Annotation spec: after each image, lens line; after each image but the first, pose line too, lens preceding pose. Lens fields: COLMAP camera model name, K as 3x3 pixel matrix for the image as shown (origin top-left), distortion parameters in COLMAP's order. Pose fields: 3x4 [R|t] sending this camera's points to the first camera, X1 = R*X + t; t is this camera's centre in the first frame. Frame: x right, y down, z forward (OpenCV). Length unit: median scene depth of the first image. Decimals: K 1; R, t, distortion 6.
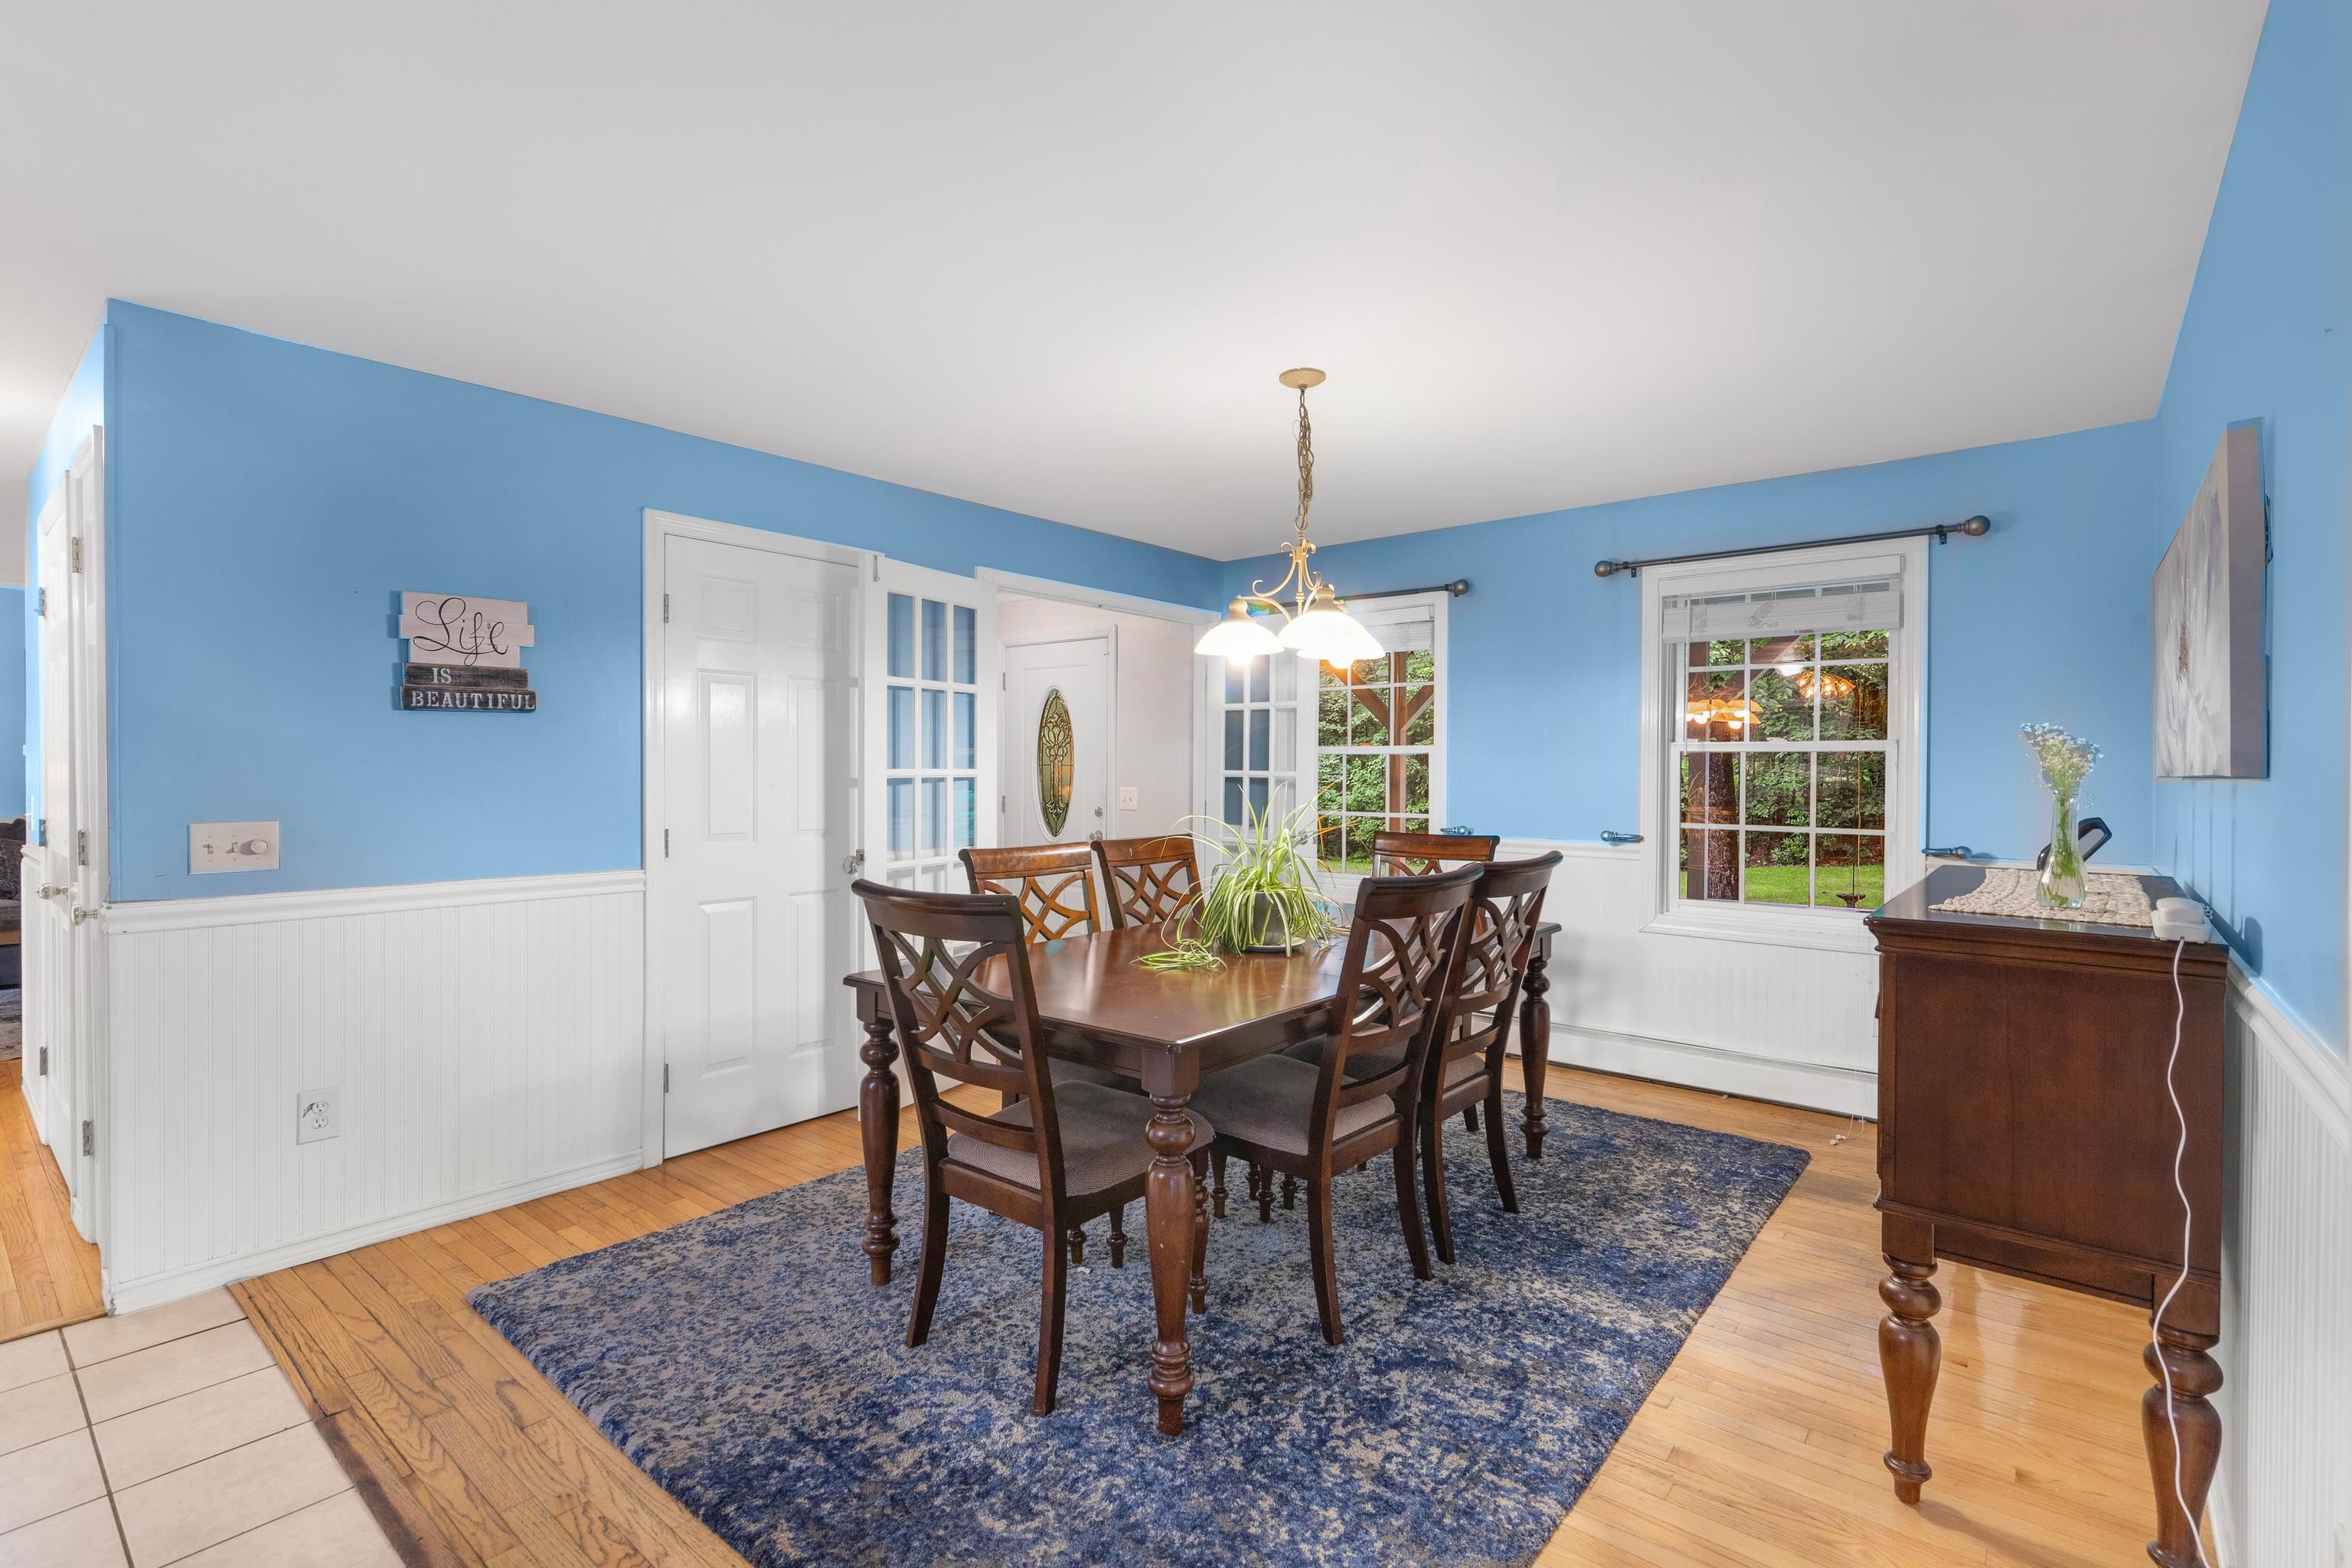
lens RADIAL K [[1074.7, 0, 1176.8], [0, 1074.7, 775.4], [0, 0, 1]] dist [-0.001476, -0.000669]
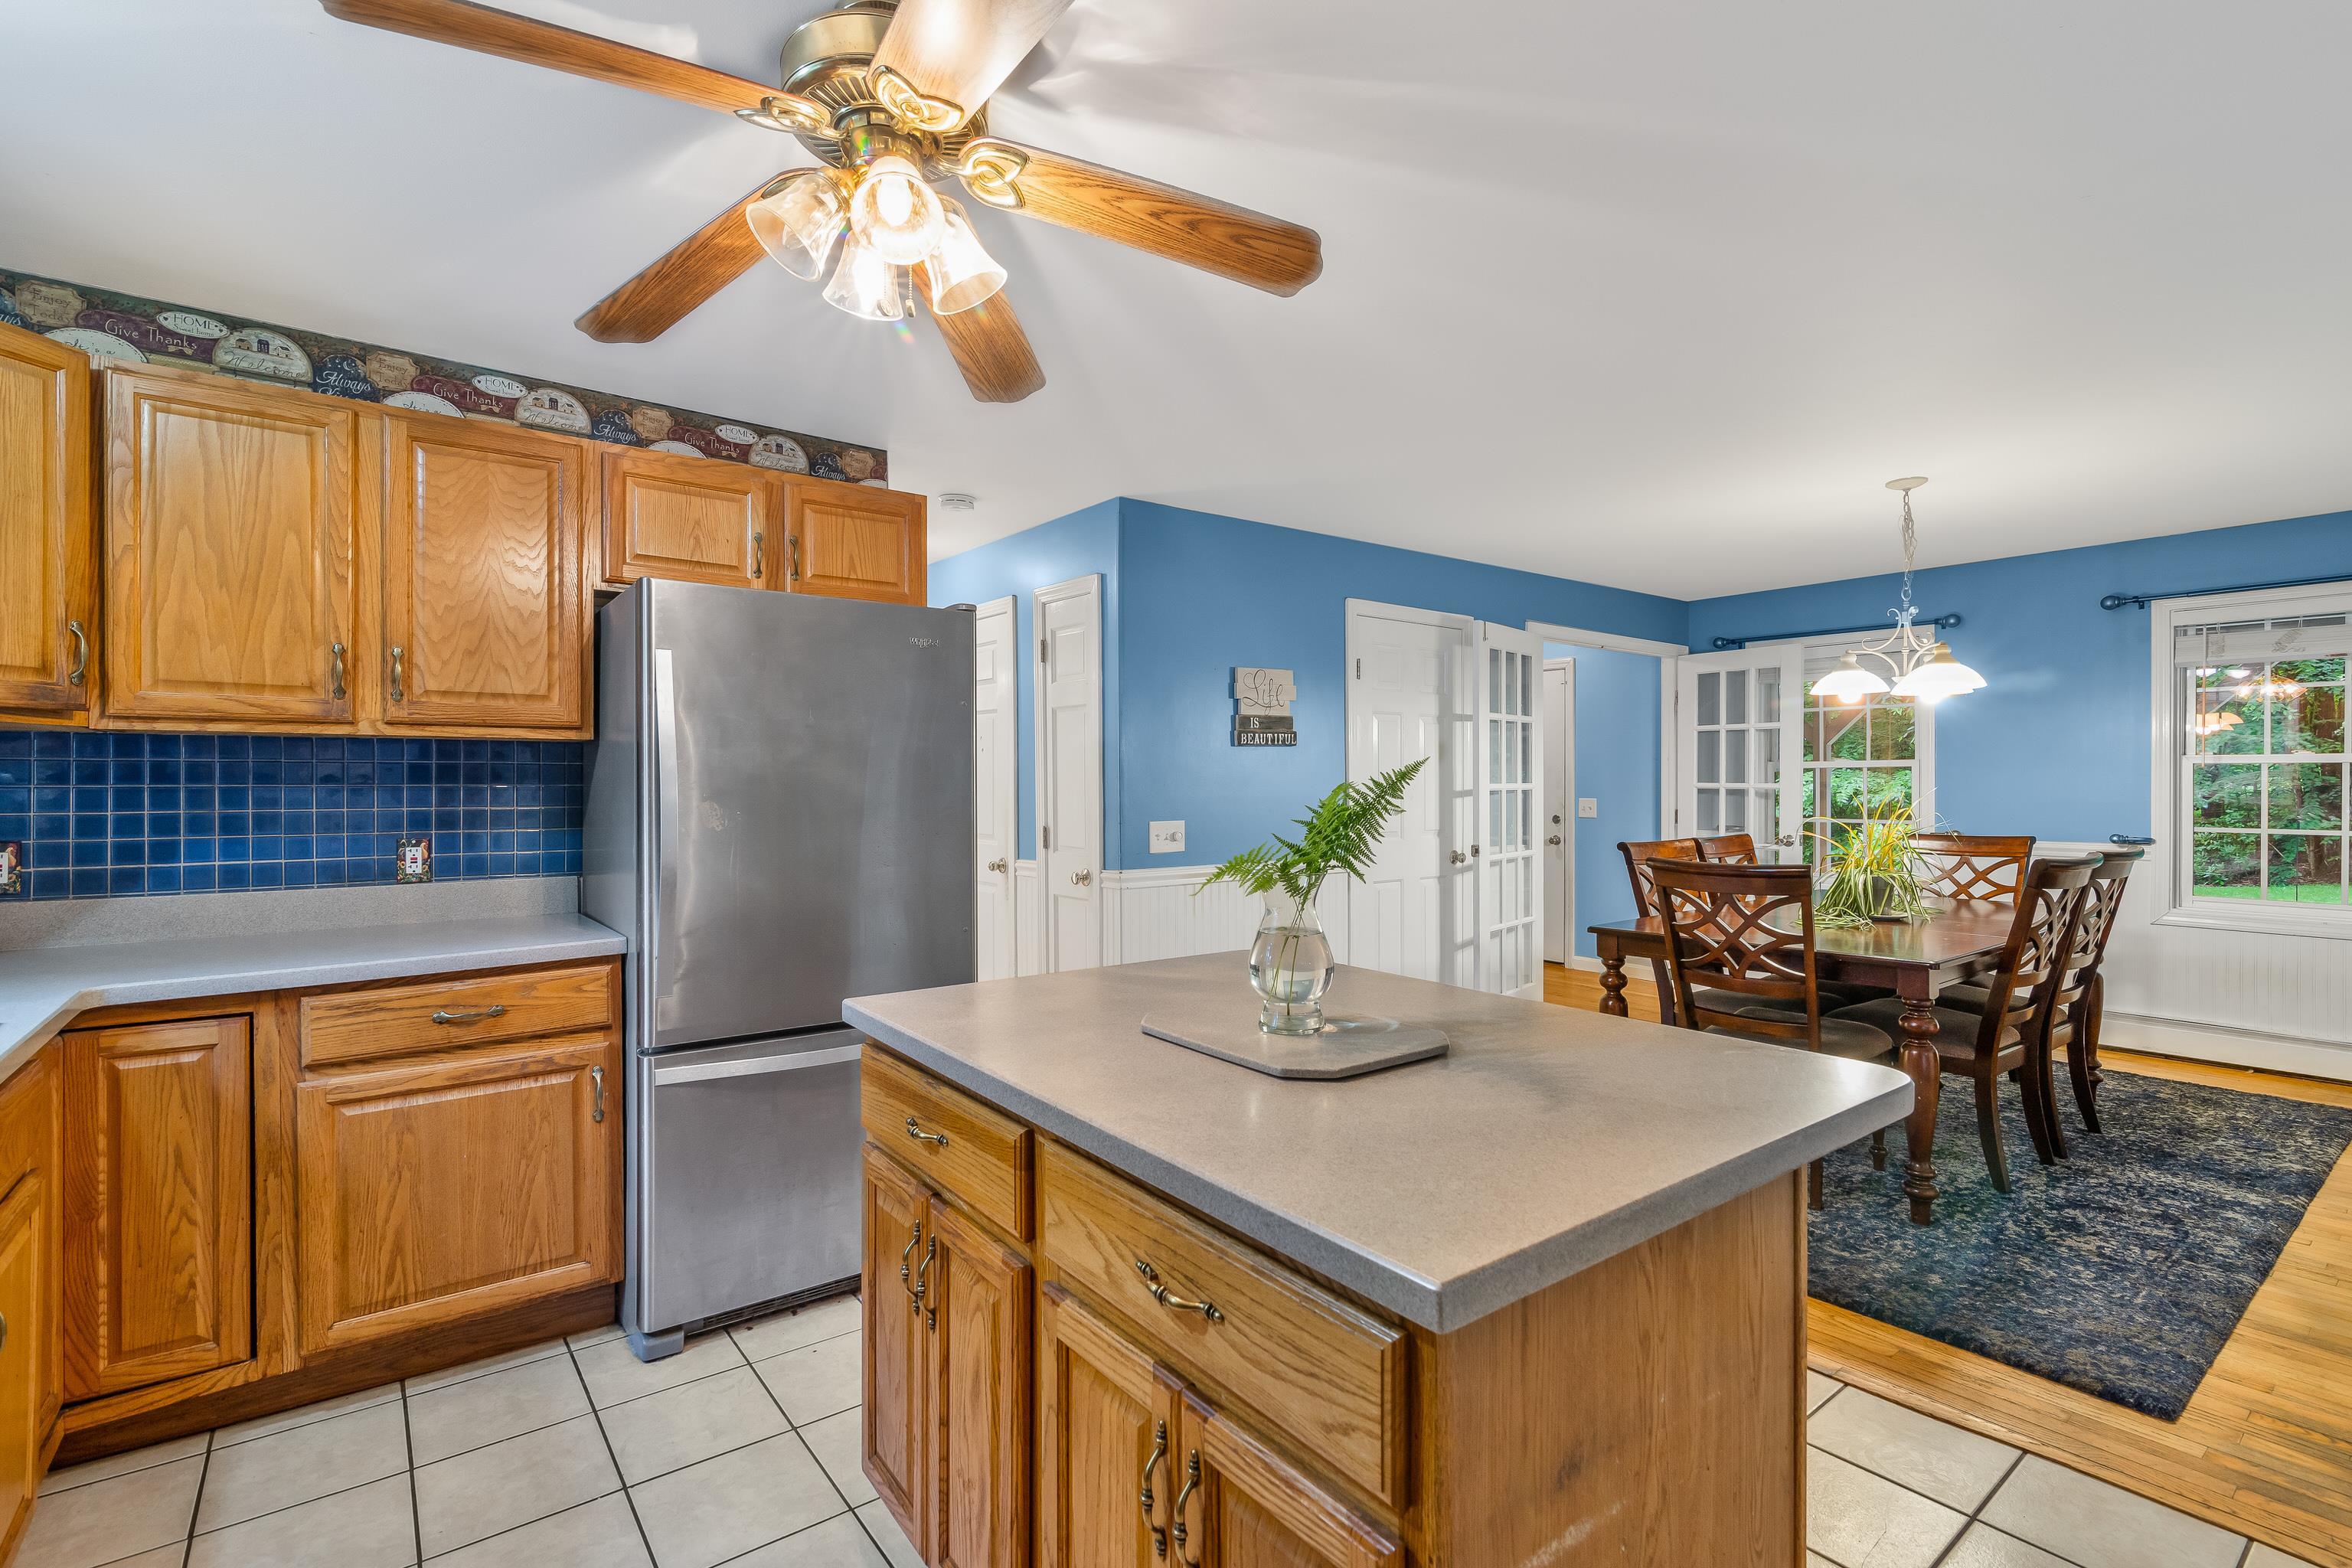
lens RADIAL K [[1074.7, 0, 1173.2], [0, 1074.7, 783.8], [0, 0, 1]] dist [-0.001476, -0.000669]
pose [[0.975513, -0.006324, -0.219851, -0.533495], [0.005276, 0.999972, -0.005350, -0.001021], [0.219879, 0.004059, 0.975519, -0.535617]]
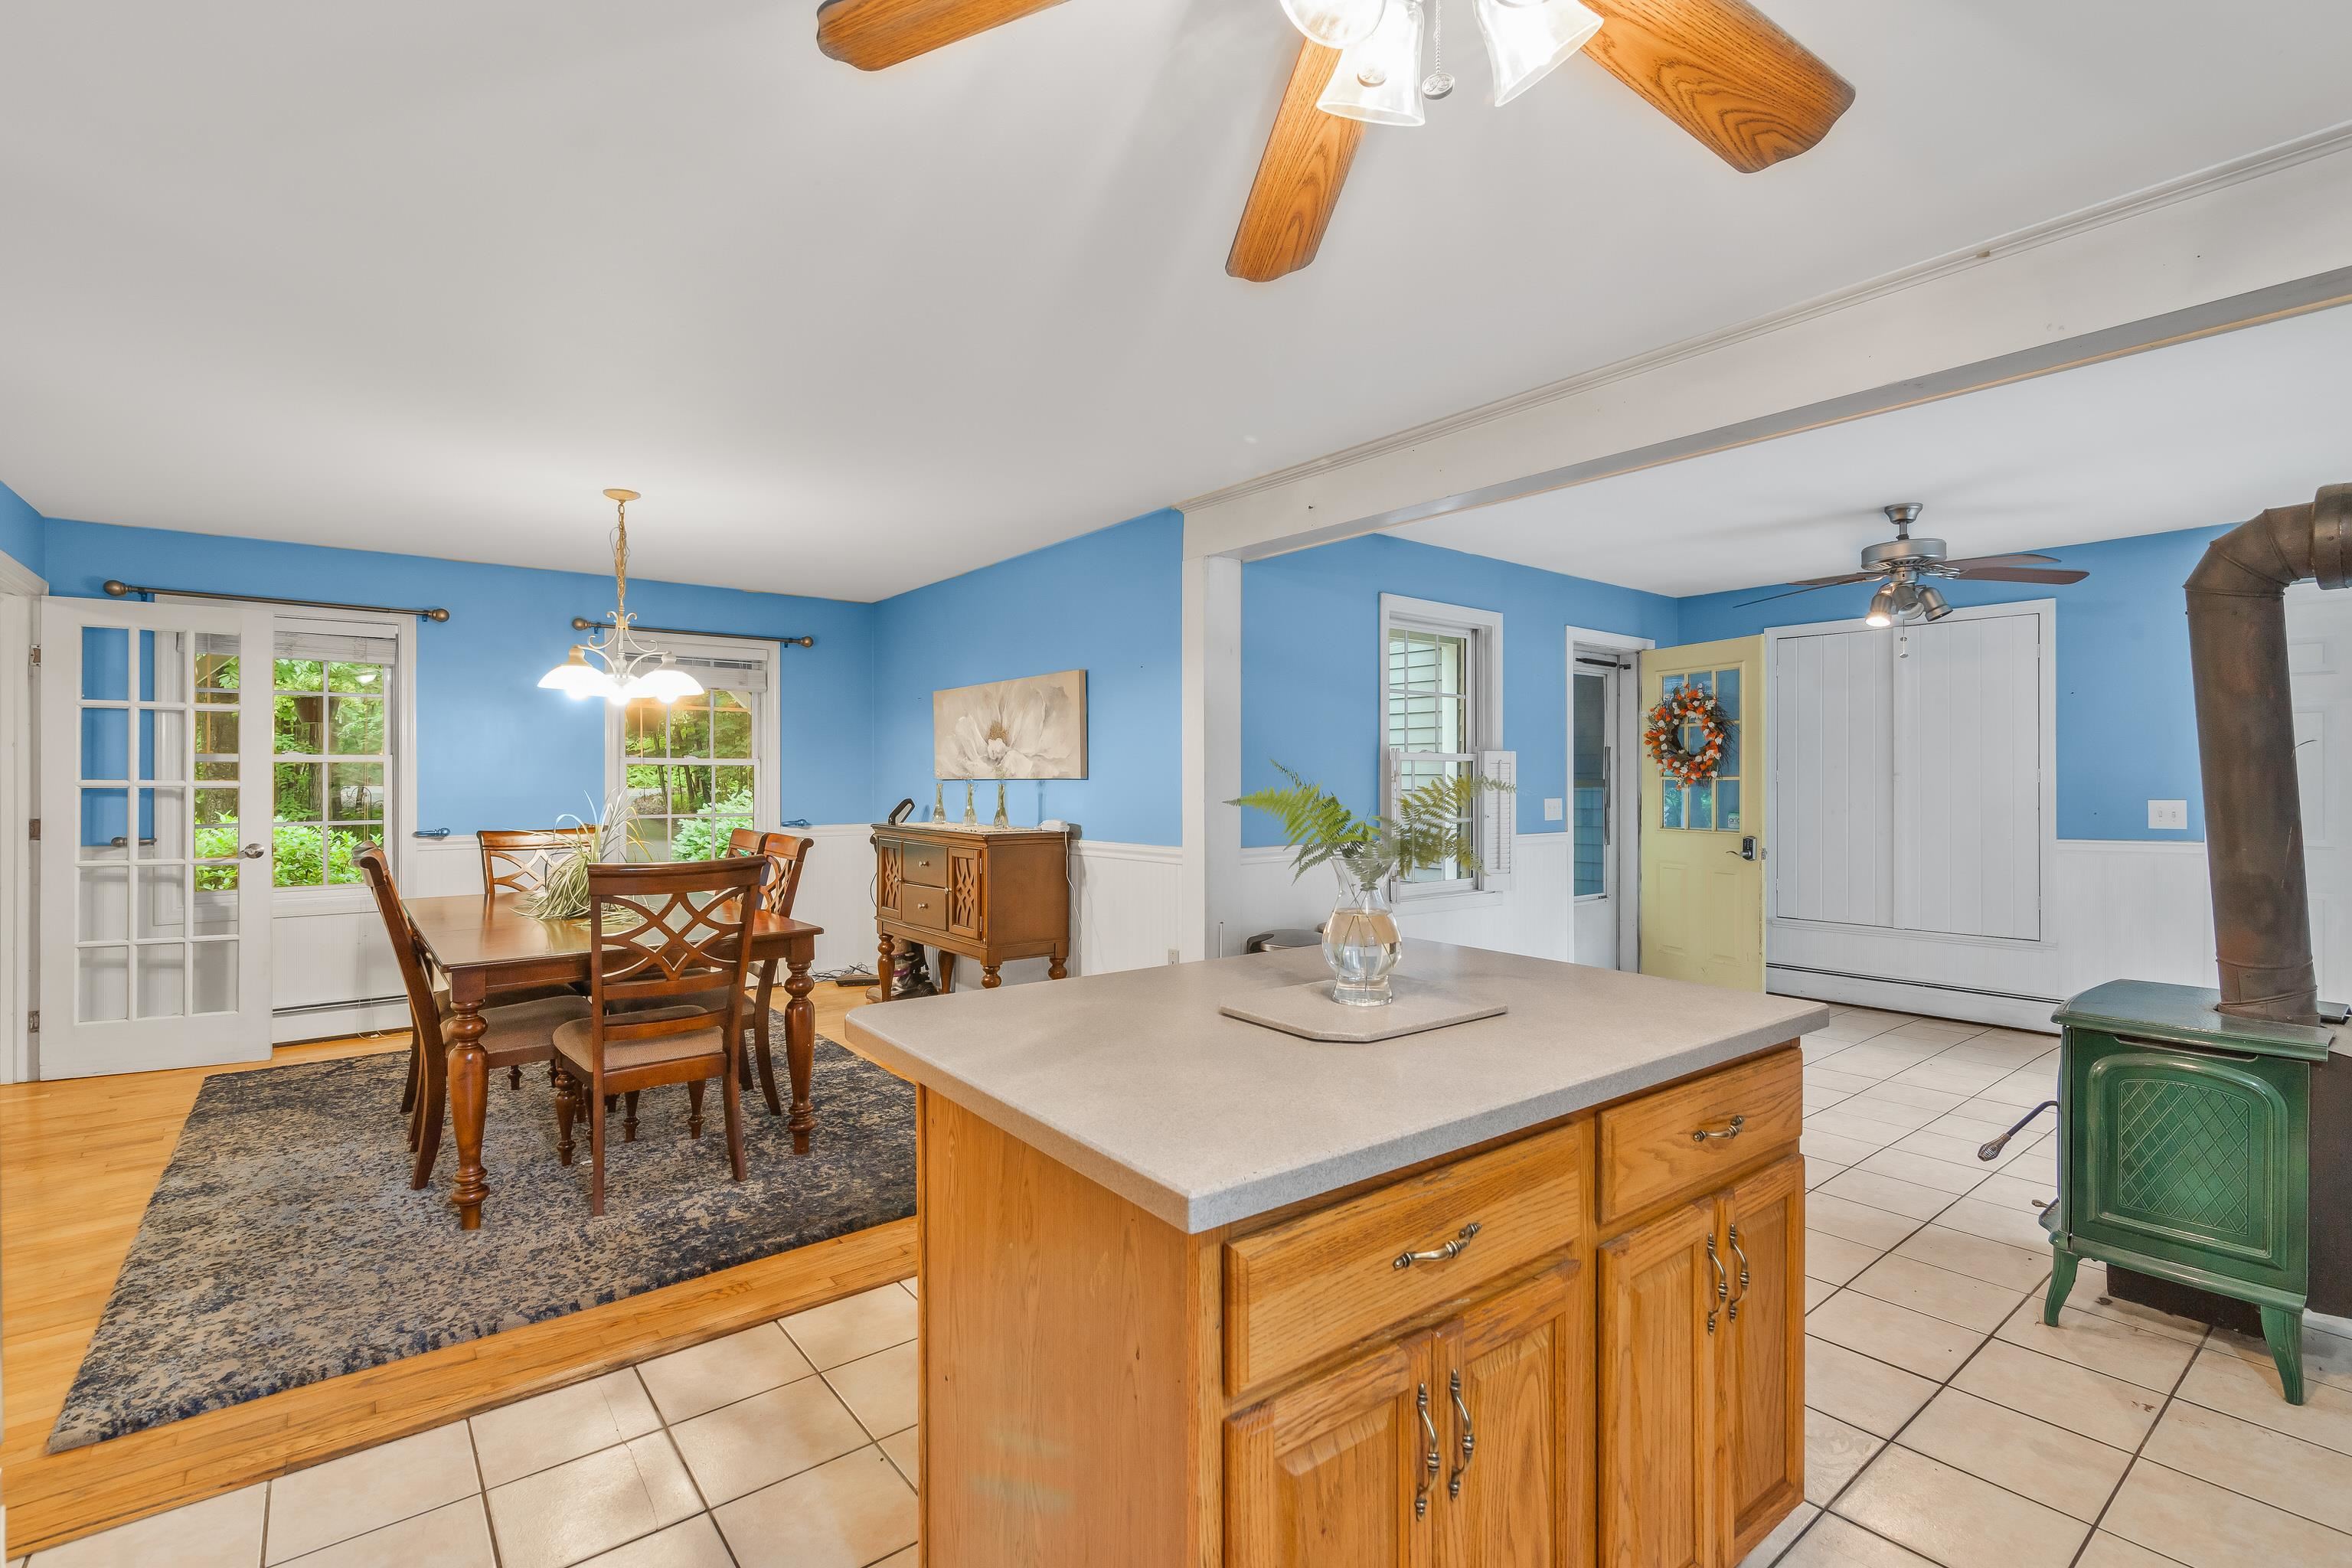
lens RADIAL K [[1074.7, 0, 1185.4], [0, 1074.7, 779.9], [0, 0, 1]] dist [-0.001476, -0.000669]
pose [[0.194750, -0.006576, 0.980831, -1.244782], [0.007307, 0.999960, 0.005254, -0.005981], [-0.980826, 0.006144, 0.194790, 0.027336]]
